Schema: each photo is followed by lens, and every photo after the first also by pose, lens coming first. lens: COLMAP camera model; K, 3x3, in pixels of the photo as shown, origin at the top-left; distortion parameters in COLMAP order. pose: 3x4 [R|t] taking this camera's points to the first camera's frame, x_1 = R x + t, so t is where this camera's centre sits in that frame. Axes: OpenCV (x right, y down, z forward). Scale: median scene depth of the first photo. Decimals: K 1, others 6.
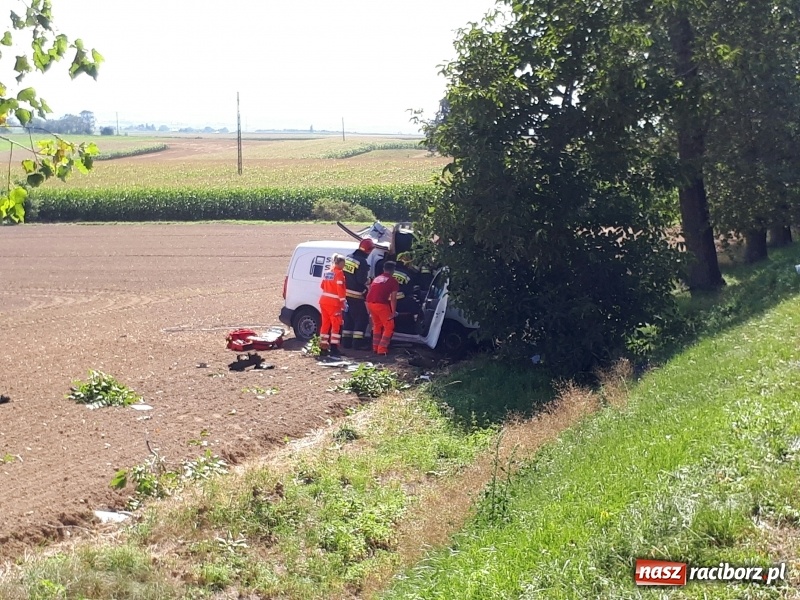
lens RADIAL K [[1504.3, 0, 397.0], [0, 1504.3, 349.1], [0, 0, 1]] dist [0.474736, -3.234927]
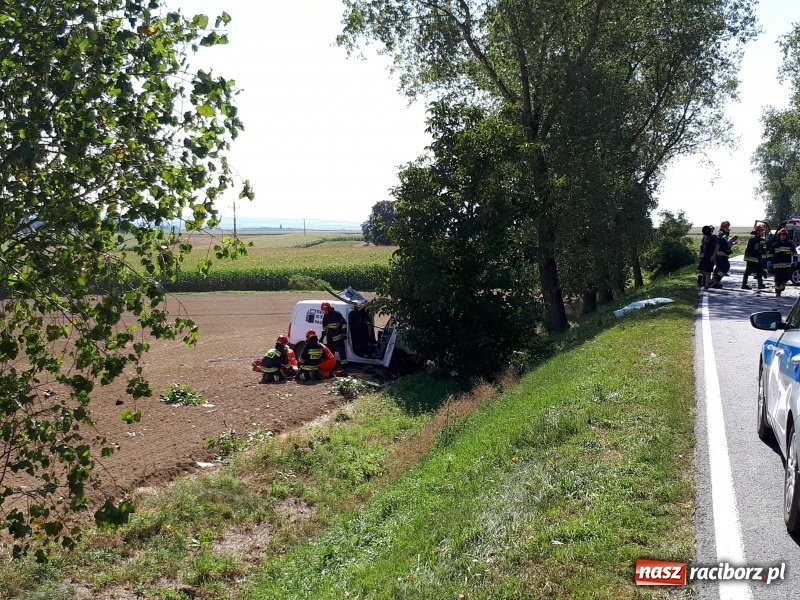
lens RADIAL K [[1070.2, 0, 402.5], [0, 1070.2, 332.0], [0, 0, 1]] dist [0.213106, -0.030130]
pose [[0.998236, -0.015717, 0.057261, -0.027671], [0.018338, 0.998794, -0.045536, 0.015891], [-0.056476, 0.046506, 0.997320, -0.124772]]
